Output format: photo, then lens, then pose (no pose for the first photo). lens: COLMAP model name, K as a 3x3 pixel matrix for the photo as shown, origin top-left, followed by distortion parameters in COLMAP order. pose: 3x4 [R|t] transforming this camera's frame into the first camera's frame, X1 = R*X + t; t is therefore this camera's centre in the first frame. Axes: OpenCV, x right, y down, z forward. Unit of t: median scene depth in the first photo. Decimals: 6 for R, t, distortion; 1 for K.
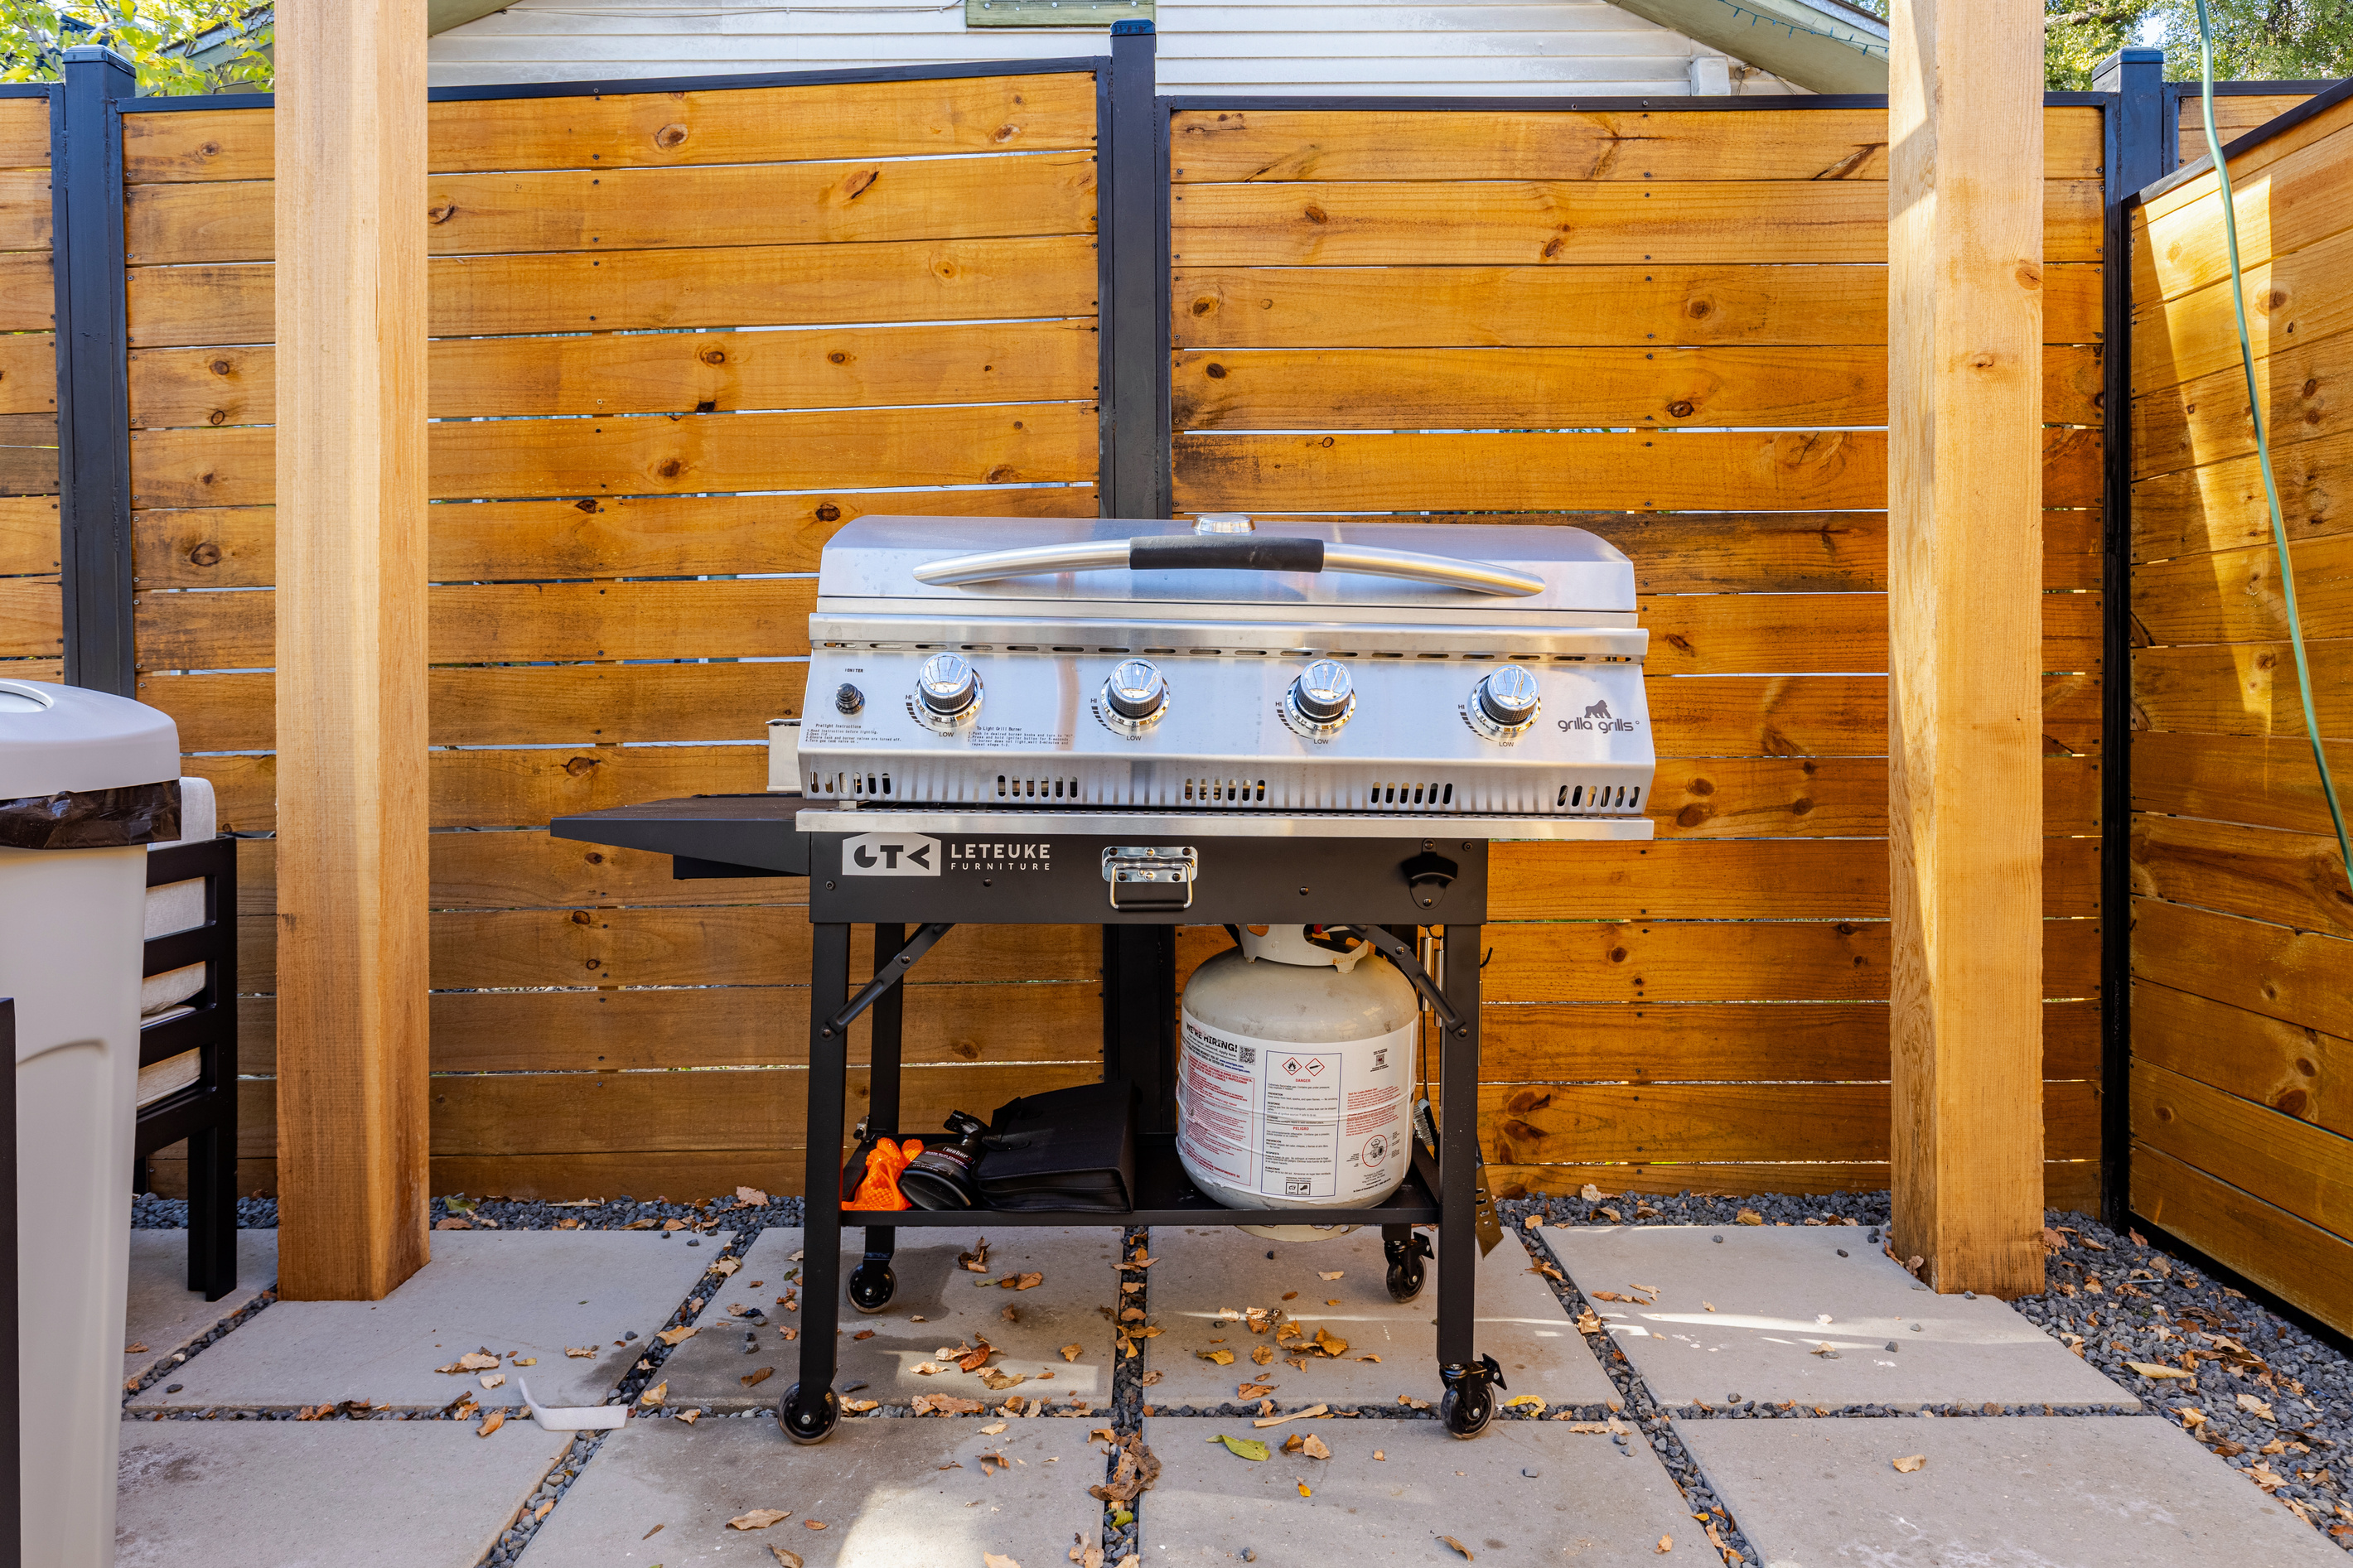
lens RADIAL K [[1518.3, 0, 1170.9], [0, 1518.3, 708.3], [0, 0, 1]] dist [-0.005047, -0.000246]
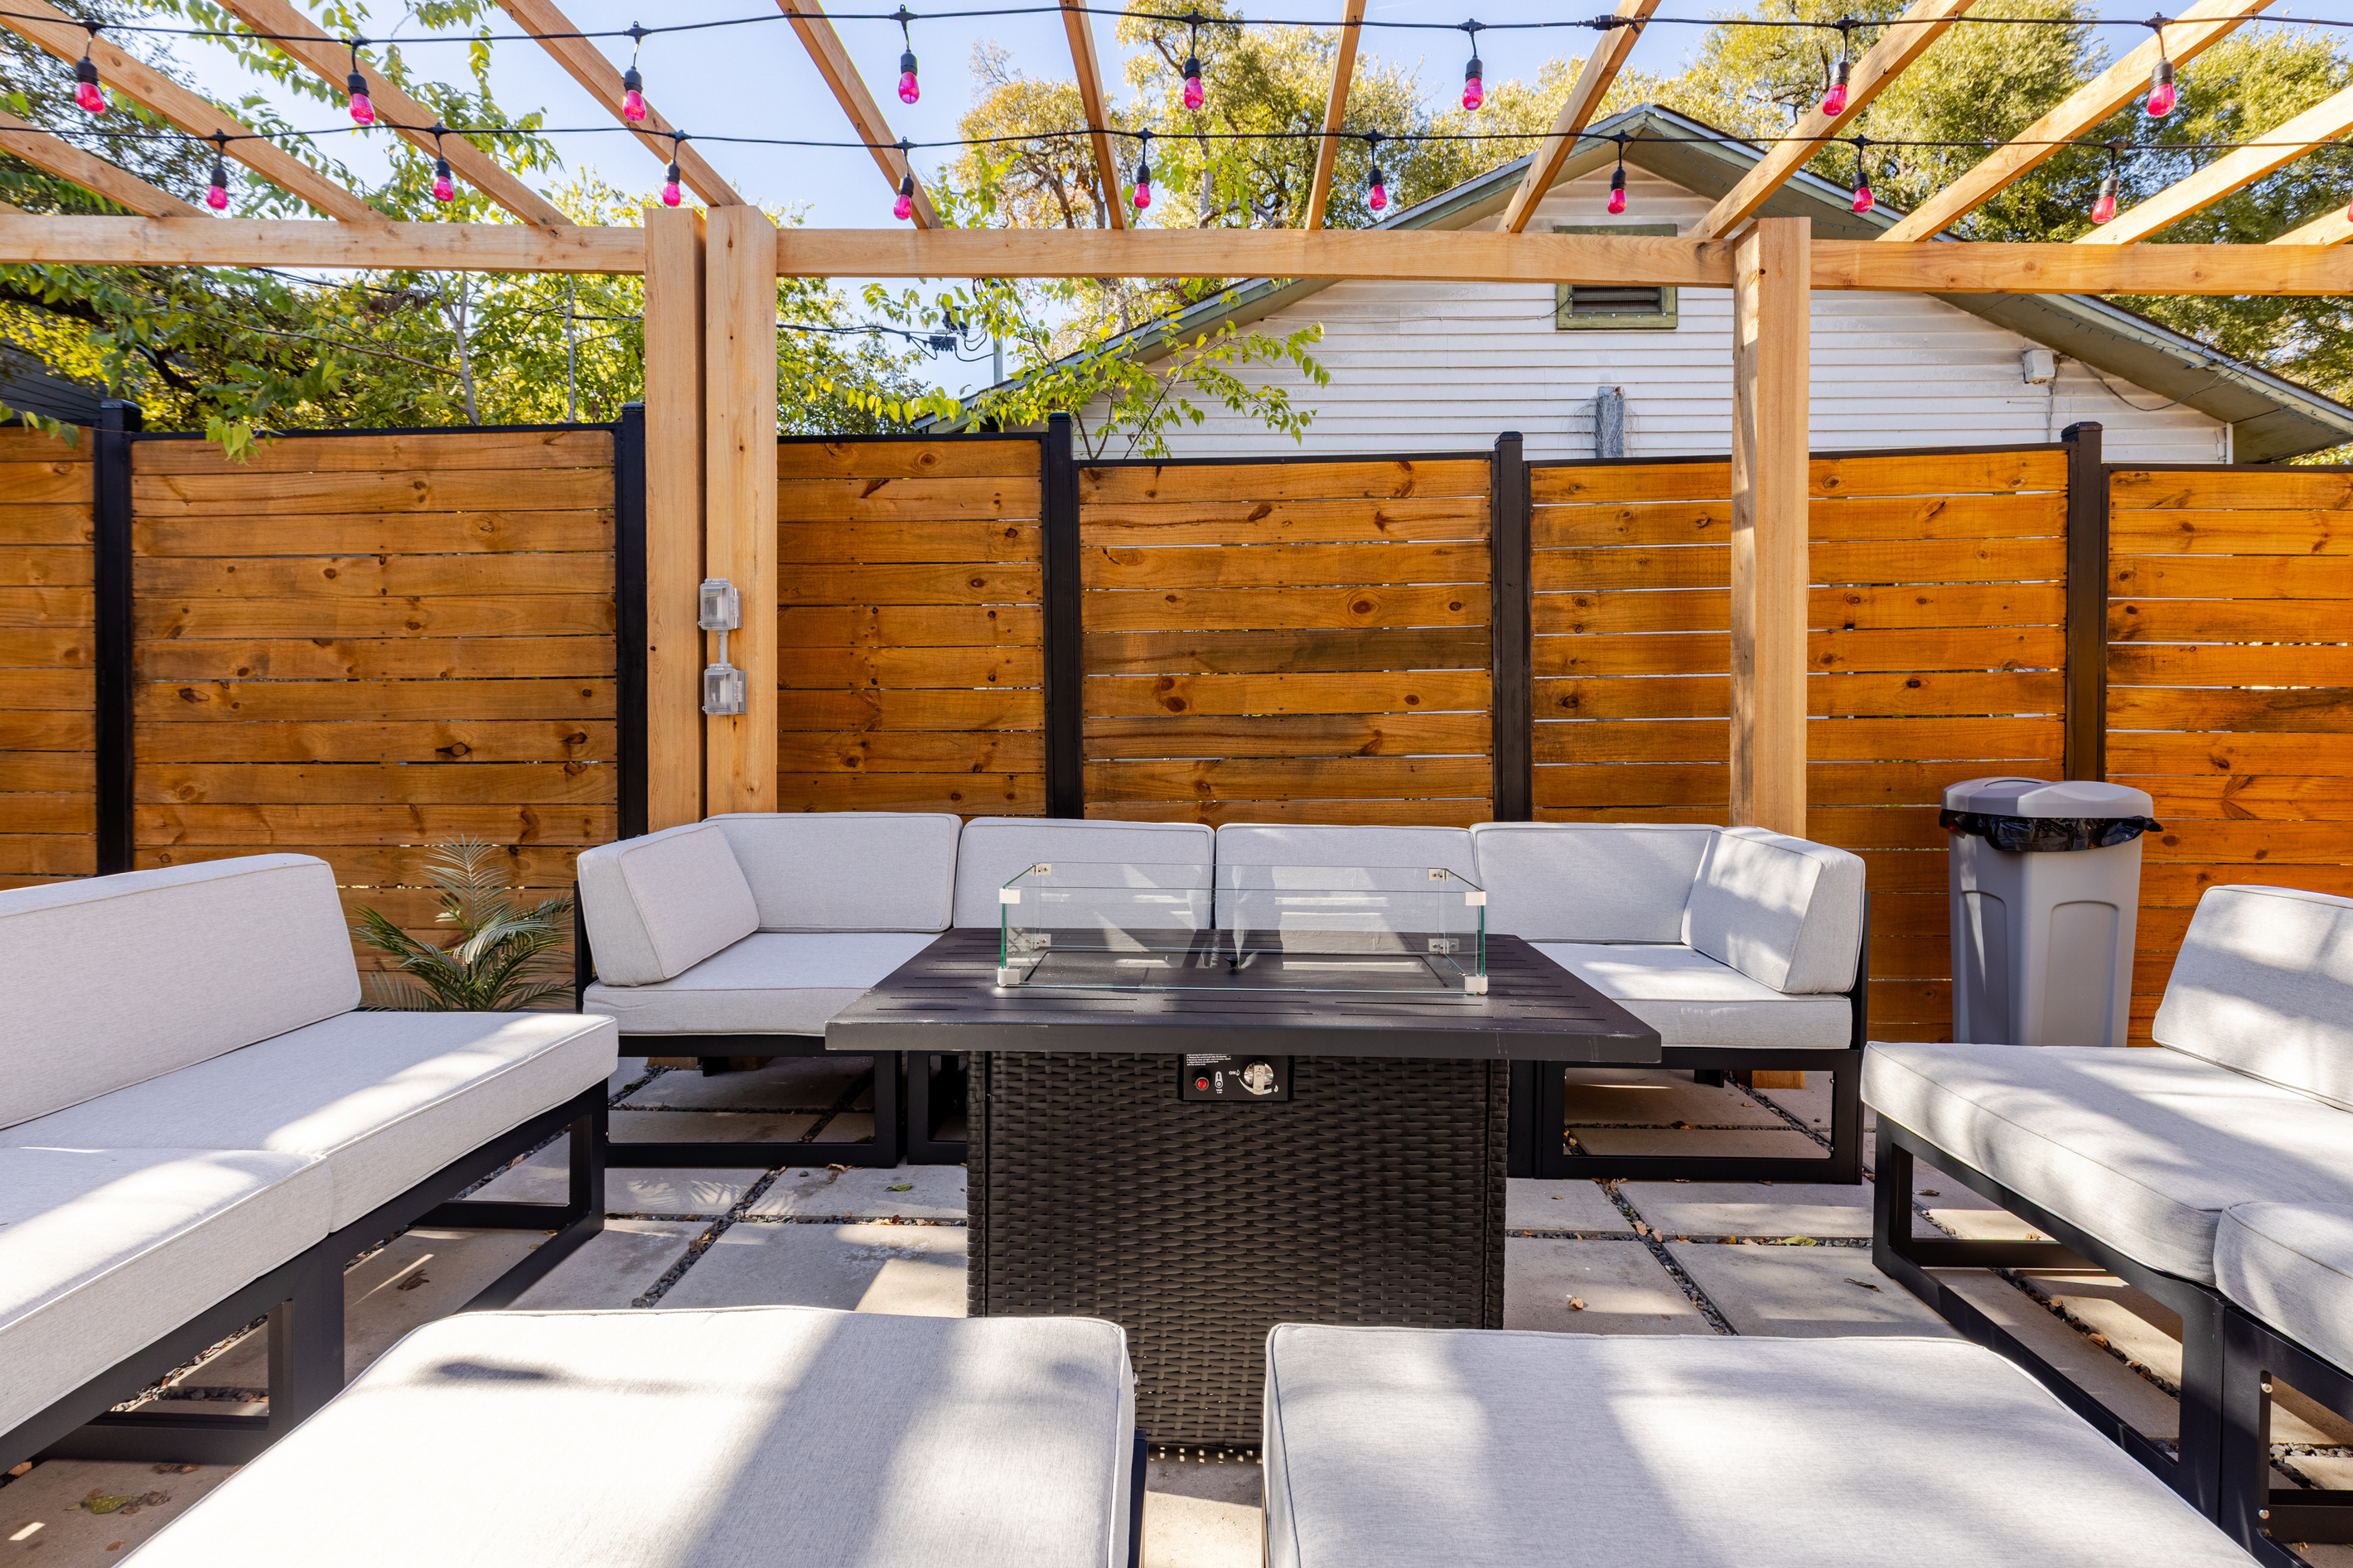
lens RADIAL K [[1114.7, 0, 1161.2], [0, 1114.7, 737.2], [0, 0, 1]] dist [0.002128, -0.003877]
pose [[0.999376, 0.010701, -0.033649, -1.116829], [-0.010286, 0.999869, 0.012463, -0.069975], [0.033778, -0.012109, 0.999356, -0.416689]]
